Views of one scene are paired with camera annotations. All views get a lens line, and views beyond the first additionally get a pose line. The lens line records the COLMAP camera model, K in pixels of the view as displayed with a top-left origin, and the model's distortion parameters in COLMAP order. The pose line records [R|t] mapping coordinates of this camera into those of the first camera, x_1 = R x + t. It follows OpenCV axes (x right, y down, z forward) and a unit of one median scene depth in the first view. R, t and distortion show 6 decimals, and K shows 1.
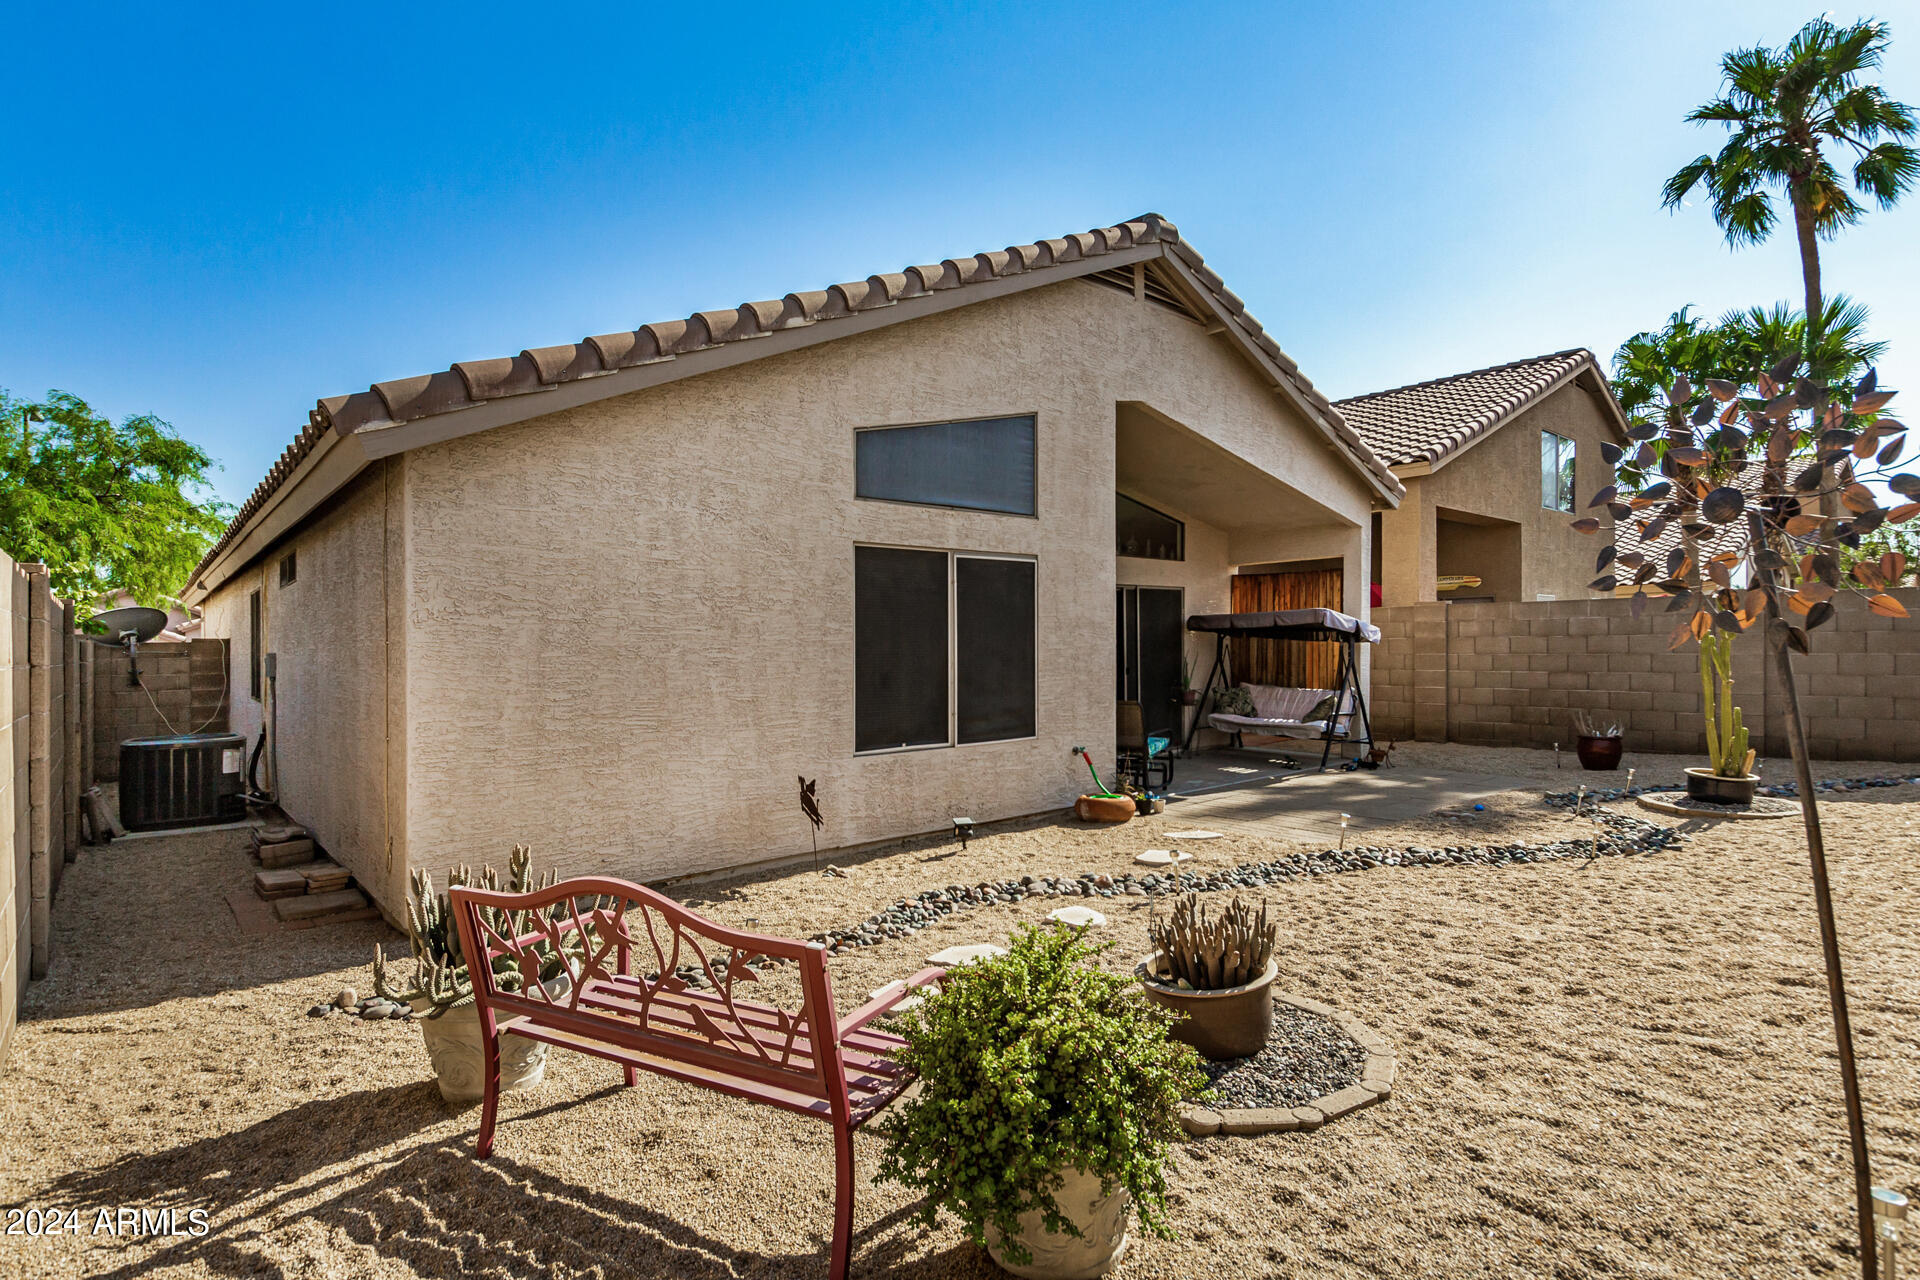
lens RADIAL K [[959.7, 0, 970.2], [0, 959.7, 651.8], [0, 0, 1]] dist [0.016981, -0.002738]
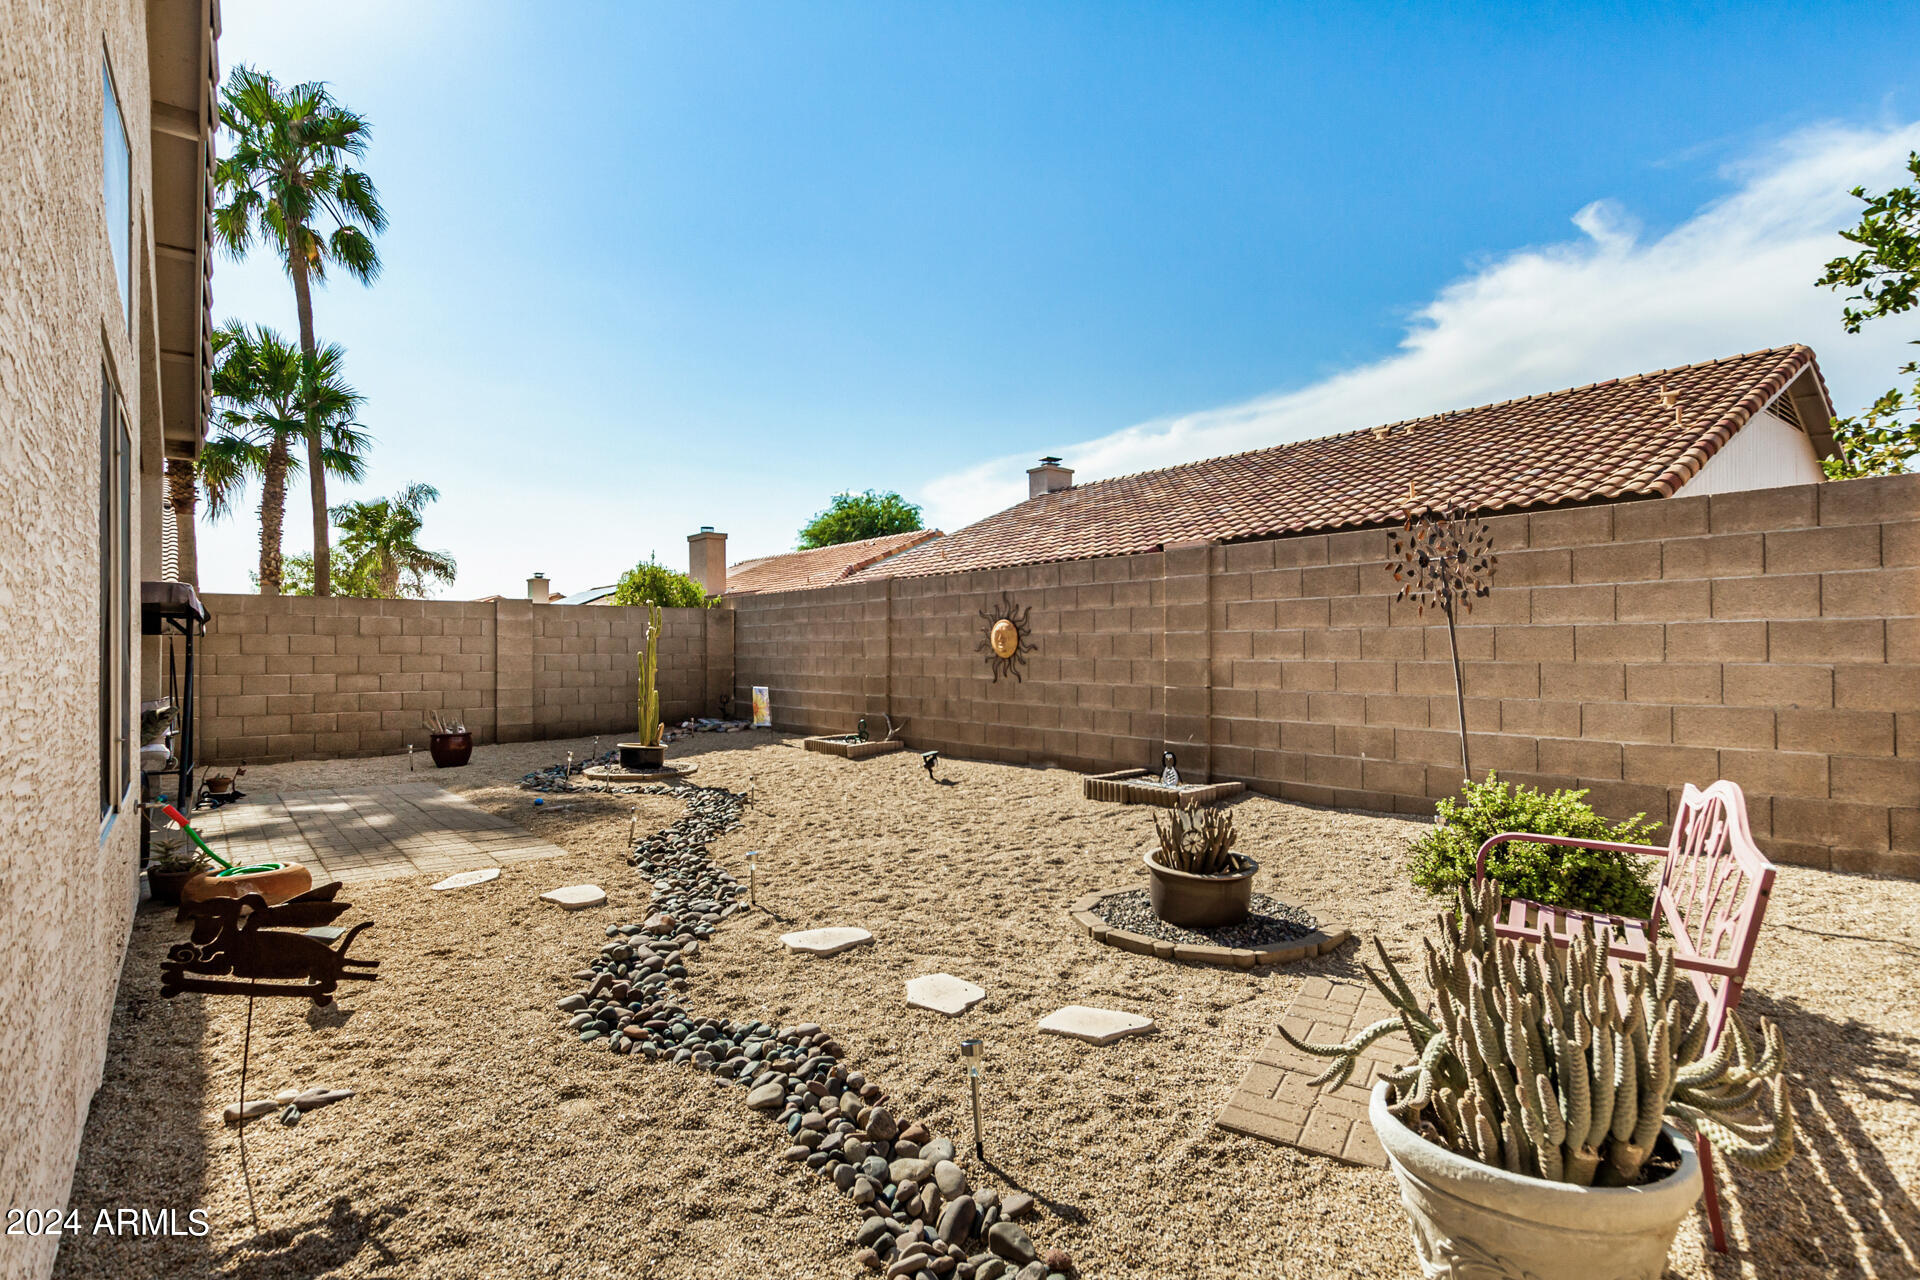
lens RADIAL K [[959.7, 0, 968.3], [0, 959.7, 655.8], [0, 0, 1]] dist [0.016981, -0.002738]
pose [[0.038651, 0.006726, 0.999230, -0.434692], [0.015170, 0.999858, -0.007317, 0.027648], [-0.999138, 0.015442, 0.038543, 0.543418]]
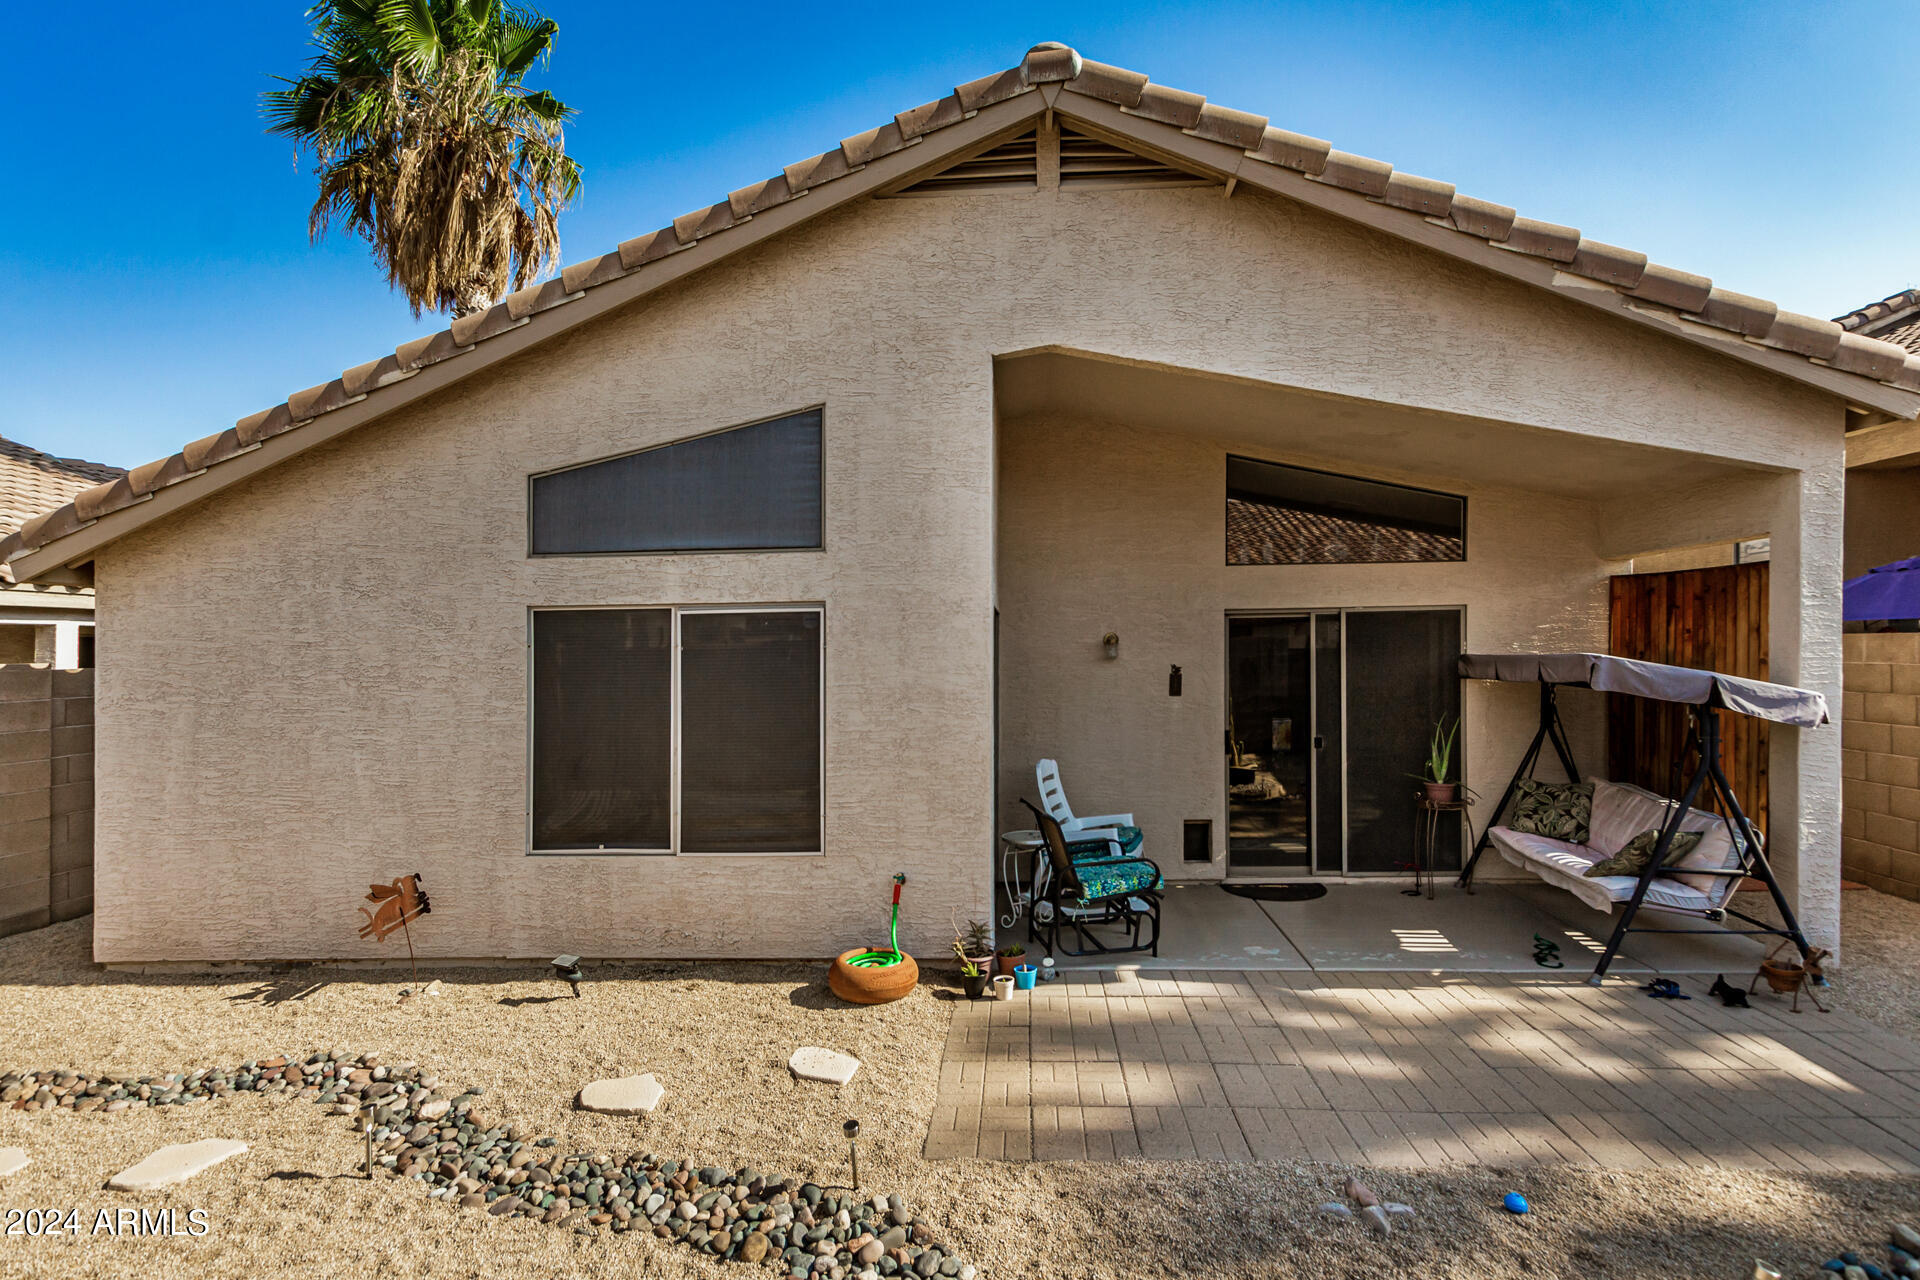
lens RADIAL K [[959.7, 0, 969.1], [0, 959.7, 643.9], [0, 0, 1]] dist [0.016981, -0.002738]
pose [[0.712552, 0.000723, -0.701619, 0.663309], [0.001487, 0.999996, 0.002541, -0.071310], [0.701618, -0.002854, 0.712547, 0.569424]]
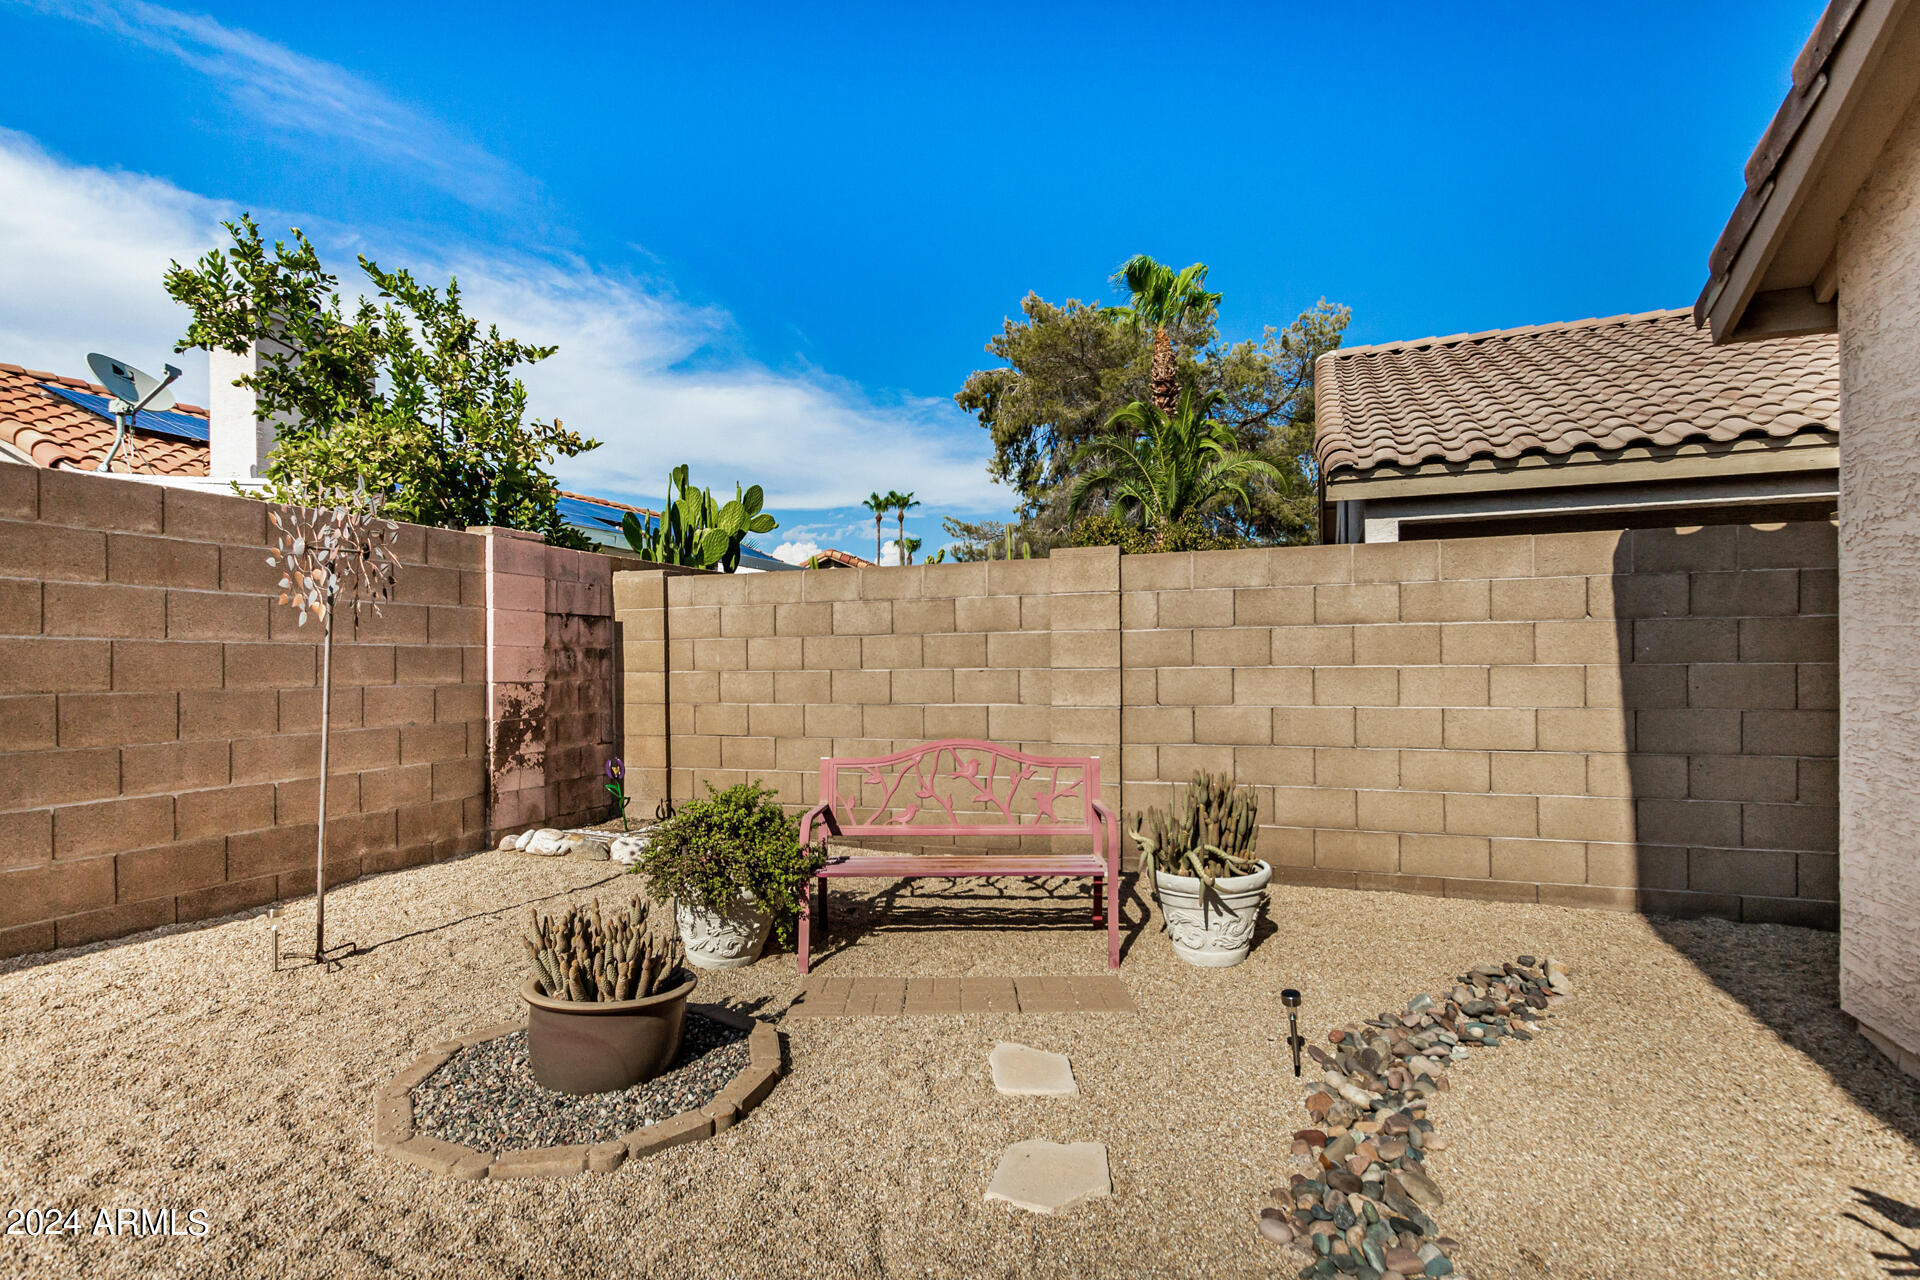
lens RADIAL K [[959.7, 0, 965.3], [0, 959.7, 673.6], [0, 0, 1]] dist [0.016981, -0.002738]
pose [[-0.873142, 0.027325, -0.486699, 0.162489], [0.018463, 0.999565, 0.022997, 0.020086], [0.487116, 0.011094, -0.873267, 0.812309]]
